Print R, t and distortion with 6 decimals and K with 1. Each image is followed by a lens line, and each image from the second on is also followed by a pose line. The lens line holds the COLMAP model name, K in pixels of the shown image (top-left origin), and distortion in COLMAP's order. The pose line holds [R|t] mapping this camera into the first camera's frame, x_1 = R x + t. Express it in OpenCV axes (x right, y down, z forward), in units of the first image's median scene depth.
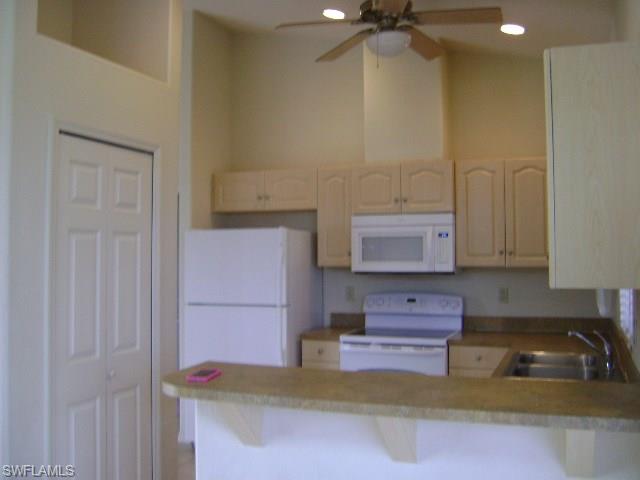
lens RADIAL K [[688.8, 0, 318.4], [0, 688.8, 235.5], [0, 0, 1]] dist [-0.101797, 0.000000]
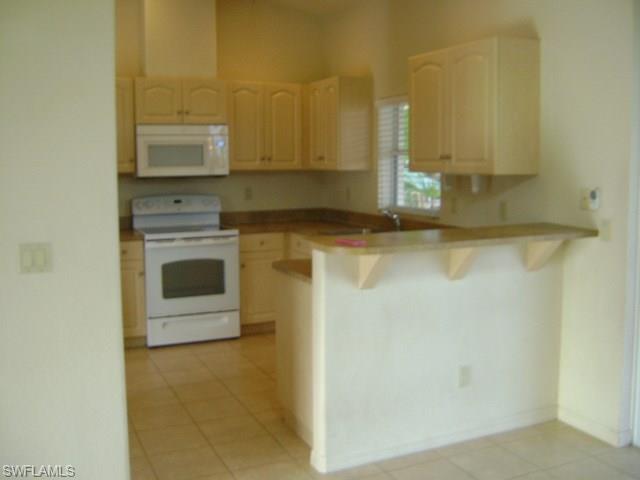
lens RADIAL K [[688.8, 0, 335.6], [0, 688.8, 219.5], [0, 0, 1]] dist [-0.101797, 0.000000]
pose [[0.700285, -0.063168, 0.711063, -0.515882], [-0.012656, 0.994822, 0.100840, 0.007083], [-0.713751, -0.079616, 0.695860, 0.024691]]
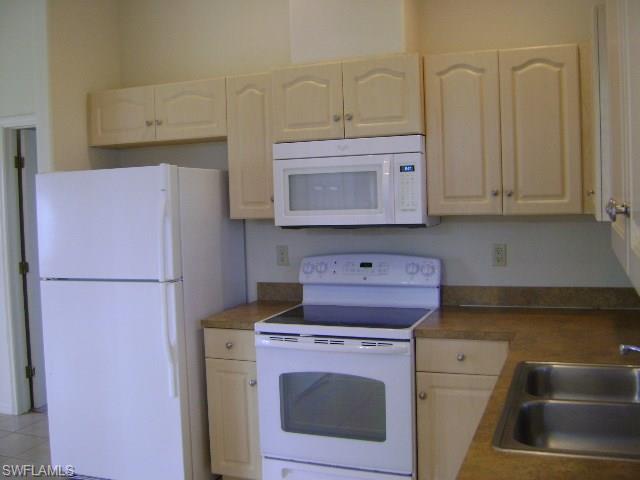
lens RADIAL K [[688.8, 0, 308.5], [0, 688.8, 224.9], [0, 0, 1]] dist [-0.101797, 0.000000]
pose [[0.999604, -0.024914, -0.013117, 0.092307], [0.025773, 0.997216, 0.069973, 0.004578], [0.011337, -0.070284, 0.997463, 0.329039]]
